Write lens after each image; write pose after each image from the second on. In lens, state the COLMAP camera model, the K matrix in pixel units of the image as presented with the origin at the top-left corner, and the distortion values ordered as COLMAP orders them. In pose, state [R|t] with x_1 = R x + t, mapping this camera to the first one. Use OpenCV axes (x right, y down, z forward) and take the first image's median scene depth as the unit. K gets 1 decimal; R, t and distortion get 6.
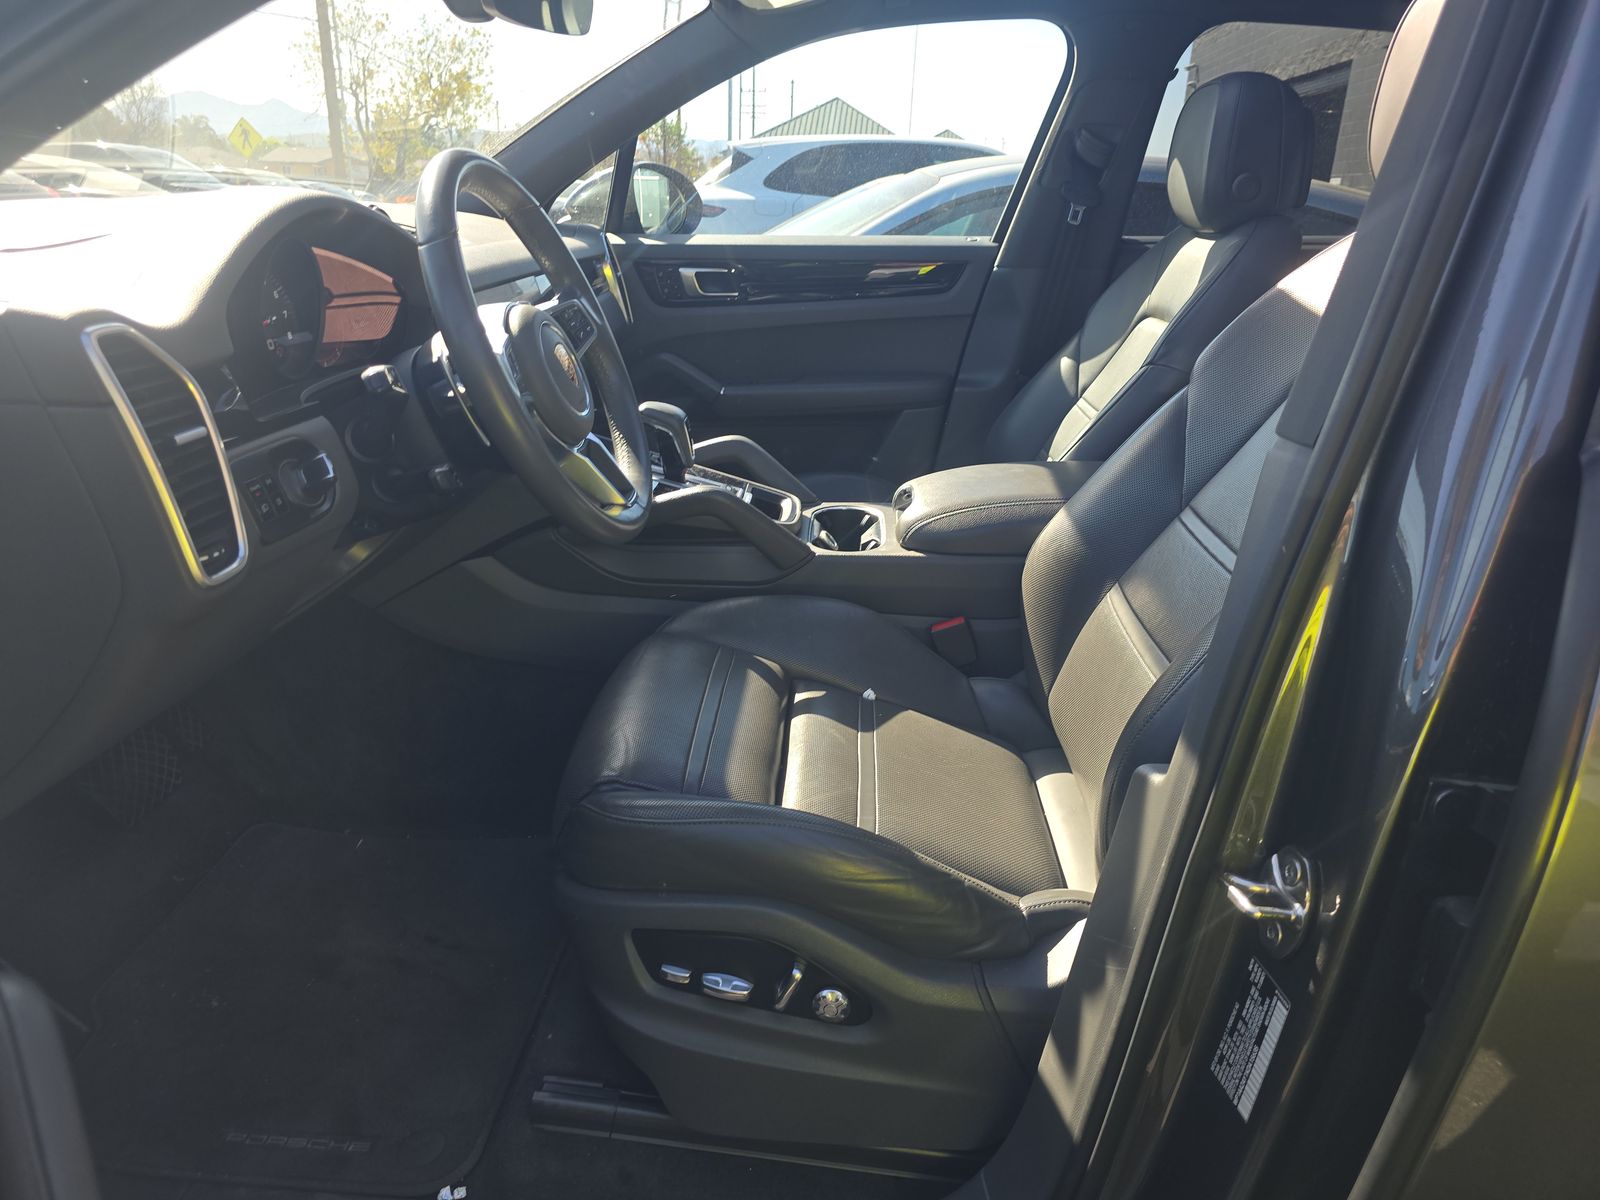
lens RADIAL K [[1090.5, 0, 817.5], [0, 1090.5, 589.6], [0, 0, 1]] dist [0.079275, -0.132679]
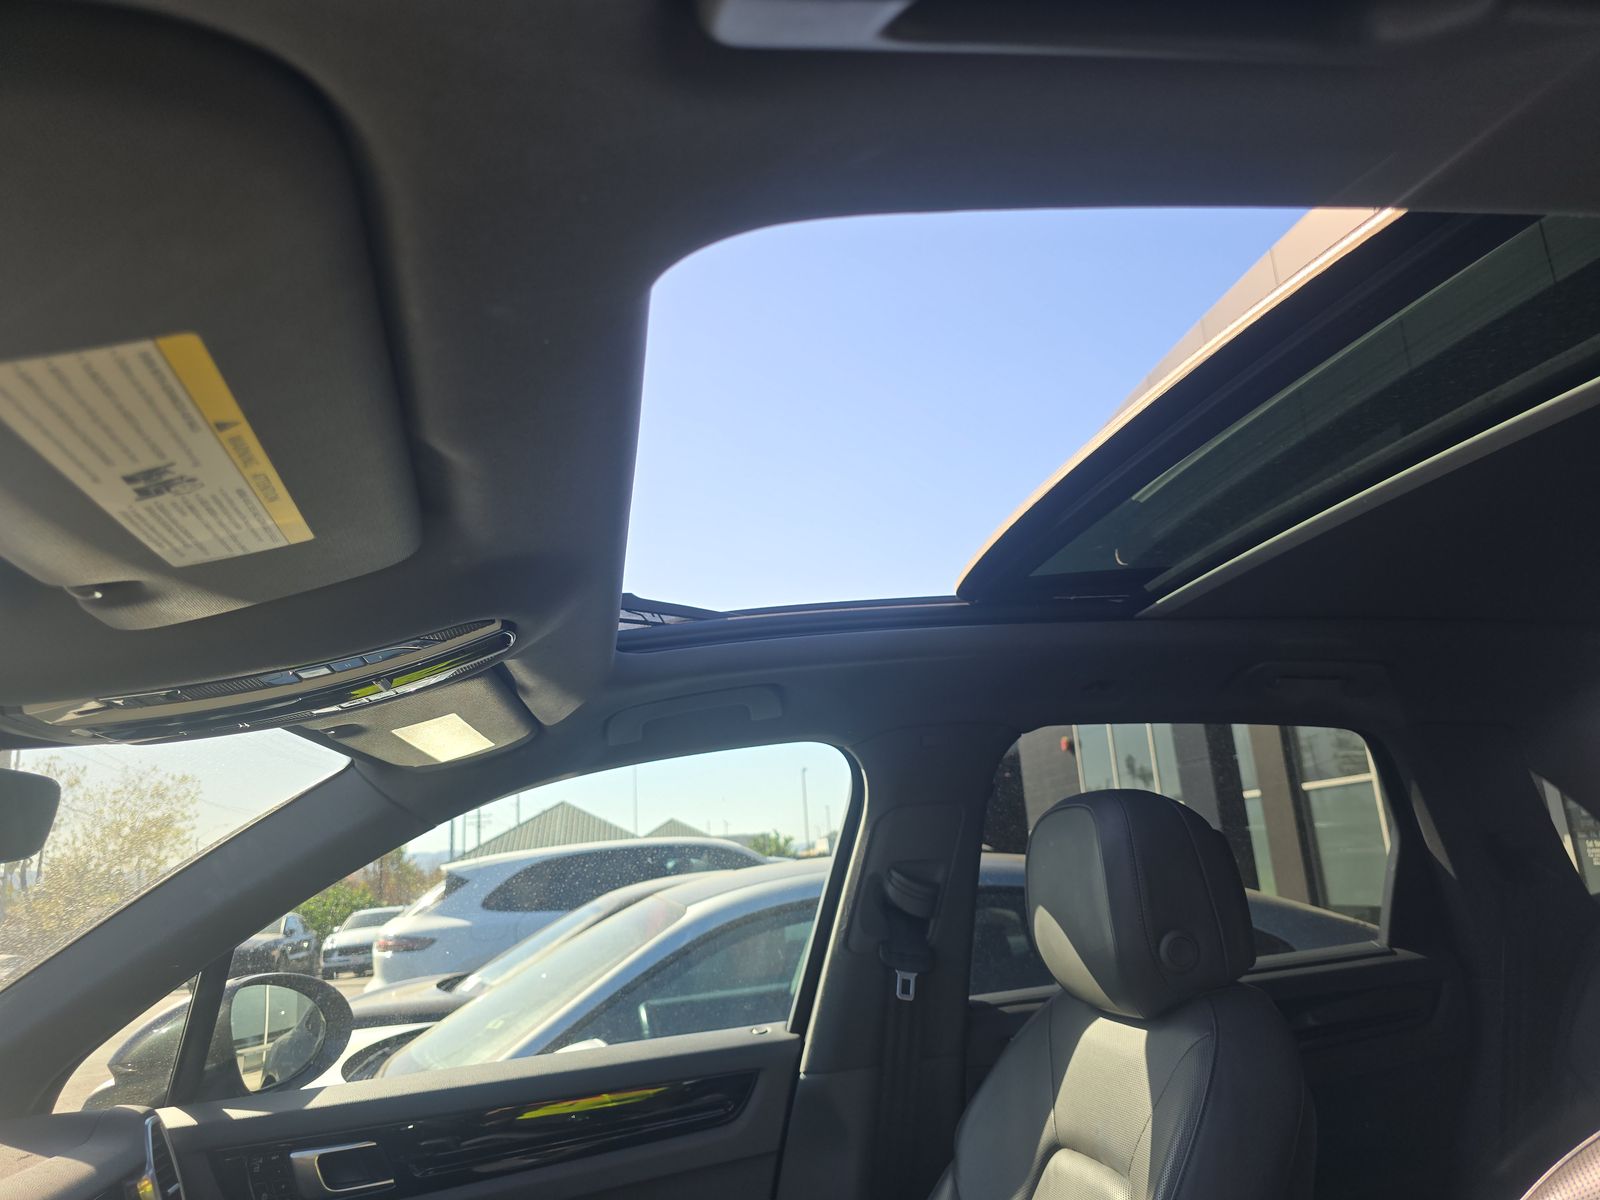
lens RADIAL K [[1090.5, 0, 817.5], [0, 1090.5, 589.6], [0, 0, 1]] dist [0.079275, -0.132679]
pose [[0.967132, -0.041853, 0.250808, 0.014726], [0.176702, 0.819900, -0.544555, -0.164284], [-0.182847, 0.570974, 0.800347, 0.286170]]
